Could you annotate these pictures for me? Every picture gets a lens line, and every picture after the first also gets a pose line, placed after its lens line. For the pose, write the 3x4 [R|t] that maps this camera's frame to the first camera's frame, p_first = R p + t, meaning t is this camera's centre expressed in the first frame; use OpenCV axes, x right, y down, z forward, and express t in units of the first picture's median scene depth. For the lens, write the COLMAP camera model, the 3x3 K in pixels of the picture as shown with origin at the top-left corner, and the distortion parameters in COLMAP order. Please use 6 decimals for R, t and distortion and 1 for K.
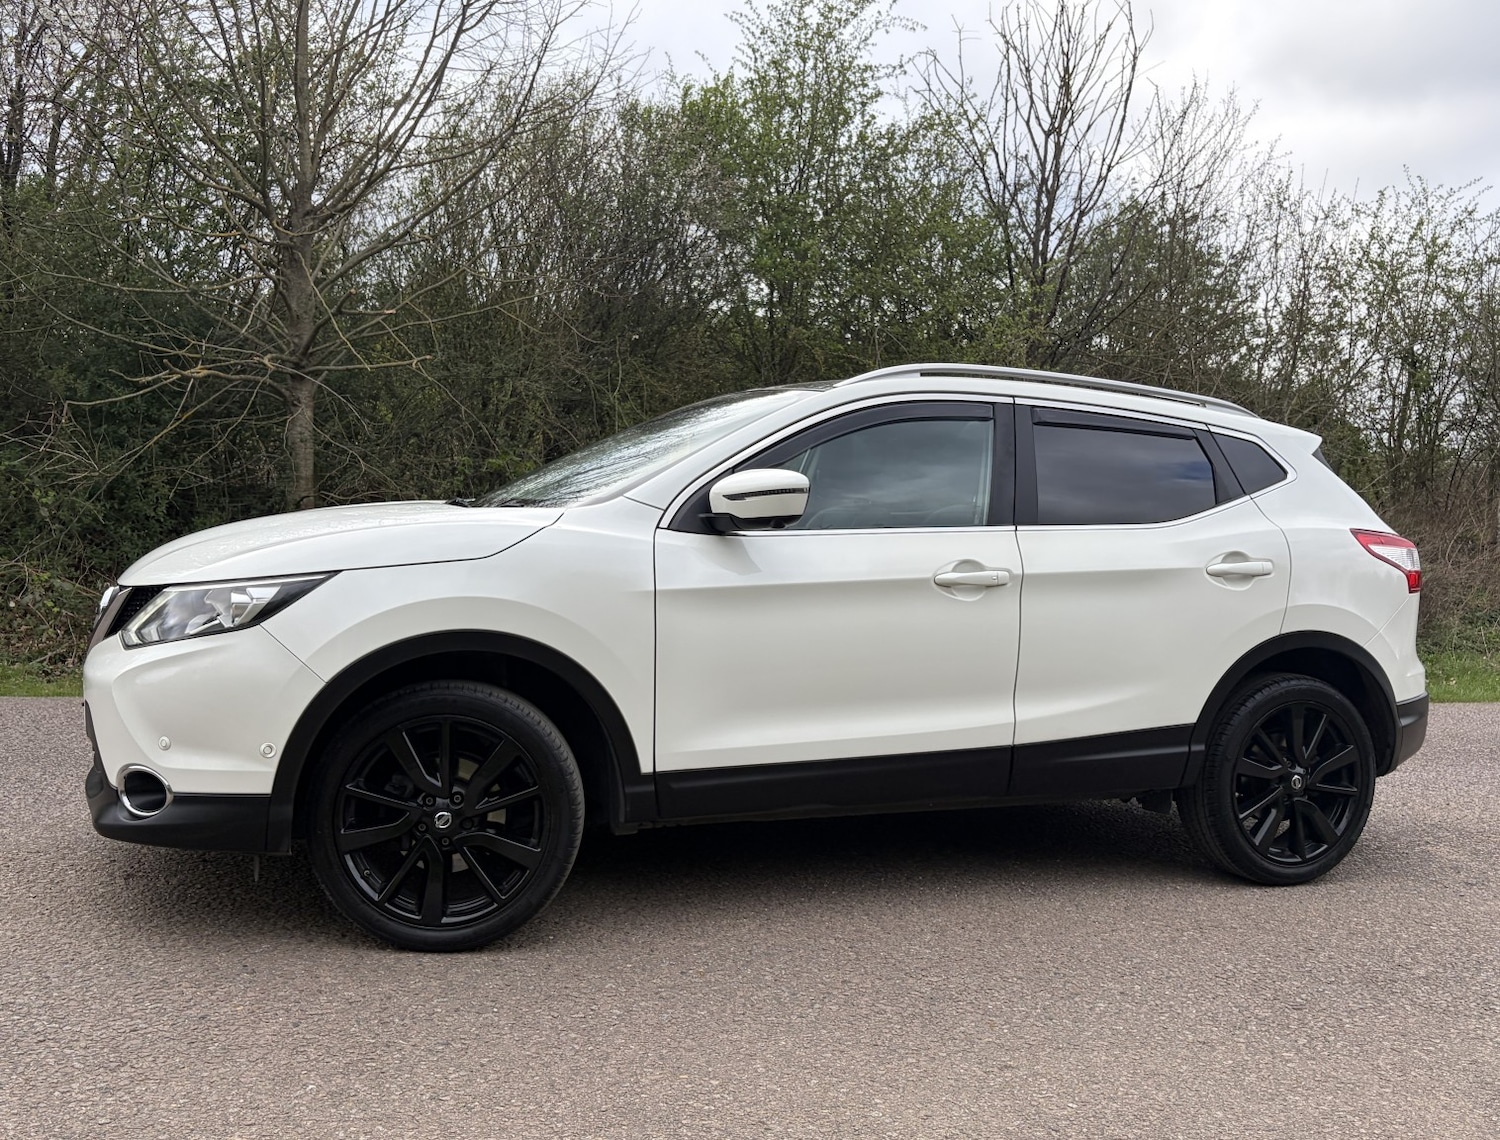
lens RADIAL K [[1467.9, 0, 746.1], [0, 1467.9, 560.4], [0, 0, 1]] dist [0.022169, 0.000000]
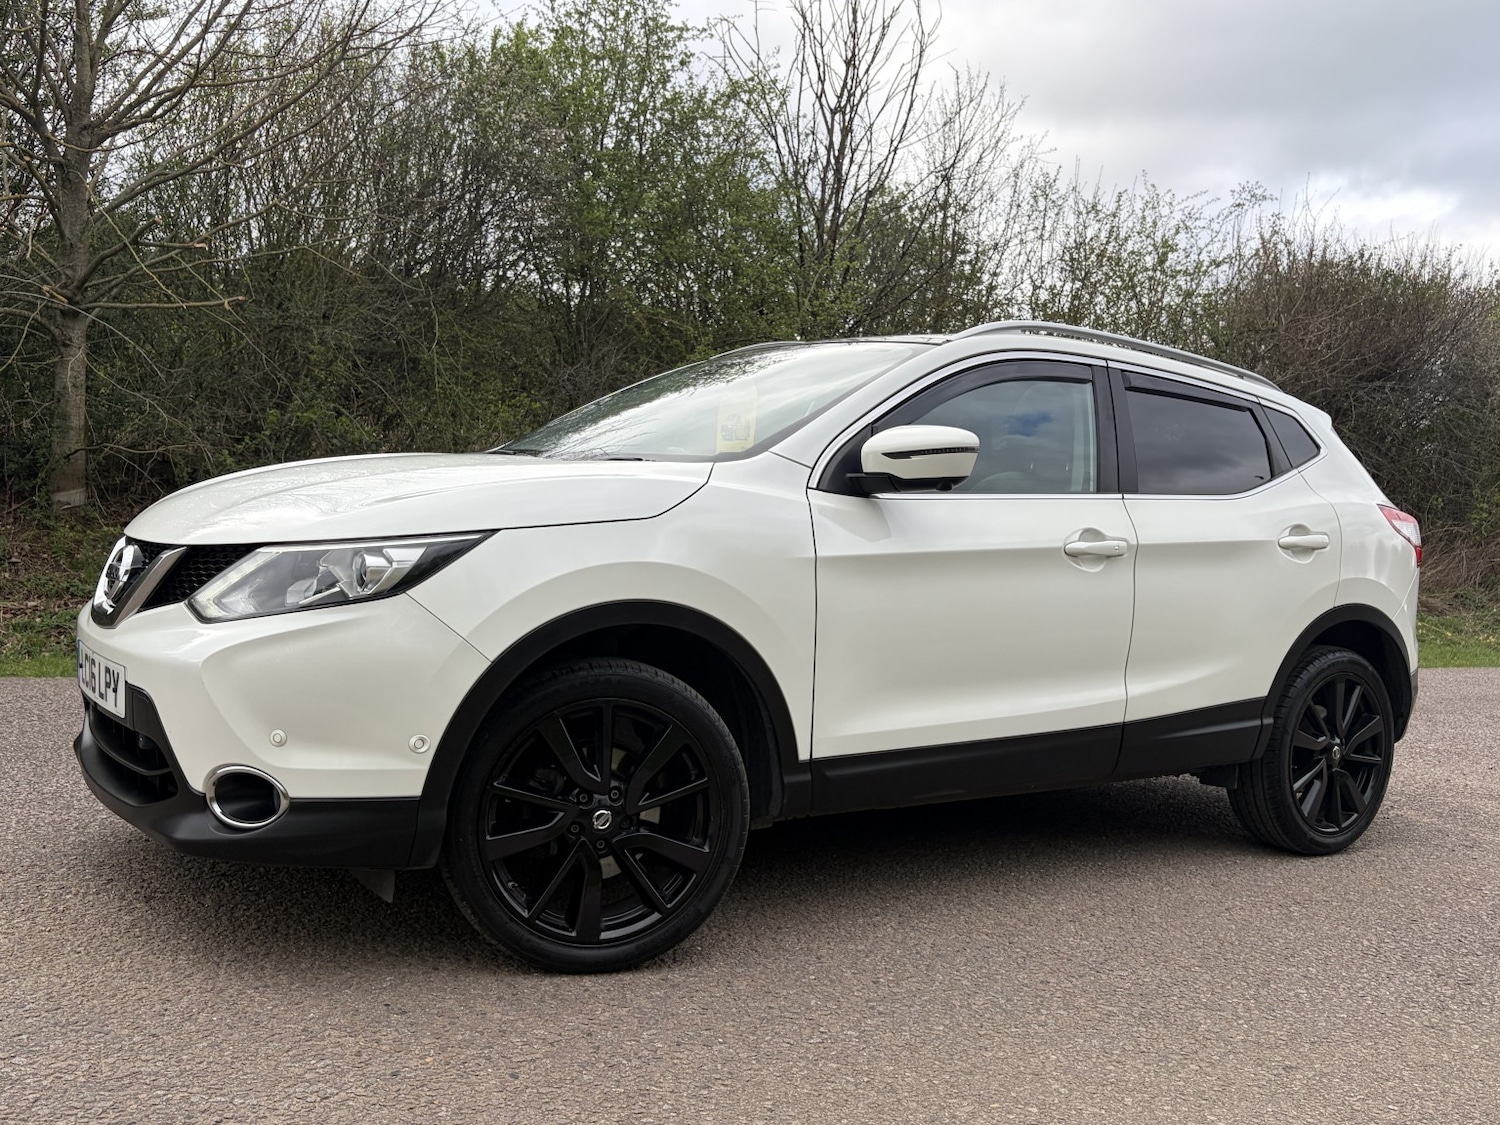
lens RADIAL K [[1452.7, 0, 750.8], [0, 1452.7, 546.9], [0, 0, 1]] dist [0.016841, 0.000000]
pose [[0.973213, 0.011994, 0.229592, -0.275624], [-0.014293, 0.999863, 0.008353, 0.006779], [-0.229460, -0.011411, 0.973251, 0.131118]]
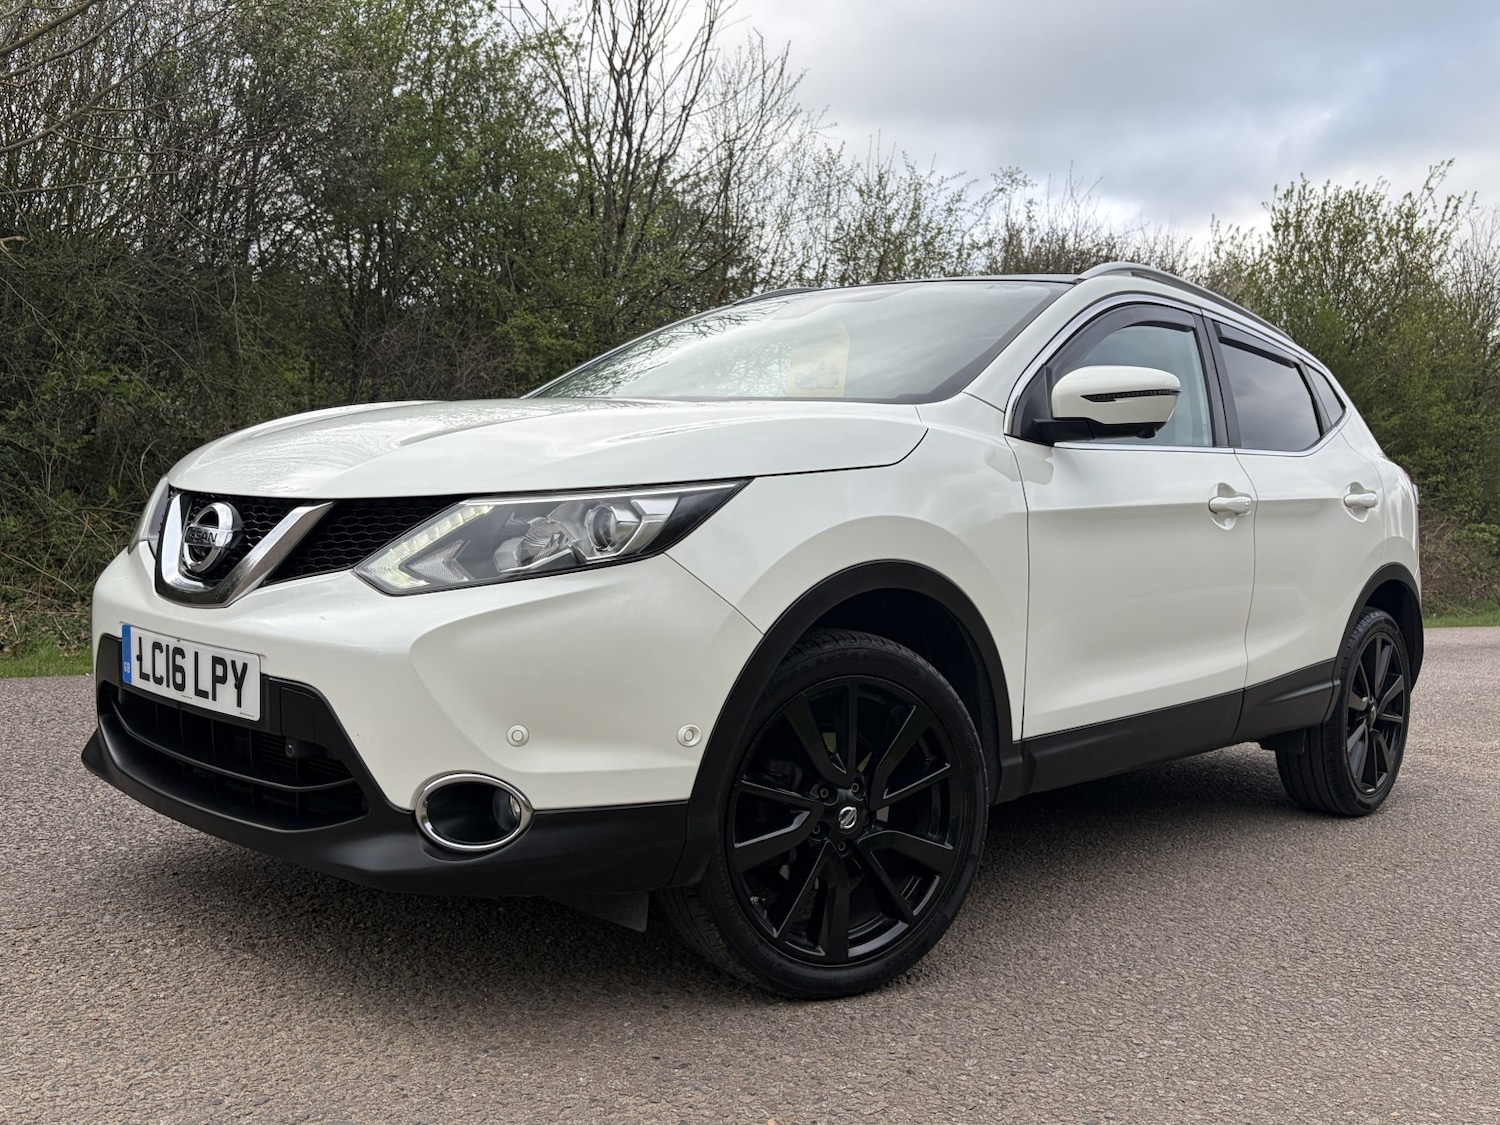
lens RADIAL K [[1452.7, 0, 738.9], [0, 1452.7, 558.8], [0, 0, 1]] dist [0.016841, 0.000000]
pose [[0.903881, -0.006559, 0.427733, -0.489834], [-0.004181, 0.999699, 0.024165, 0.025113], [-0.427763, -0.023631, 0.903582, 0.317968]]
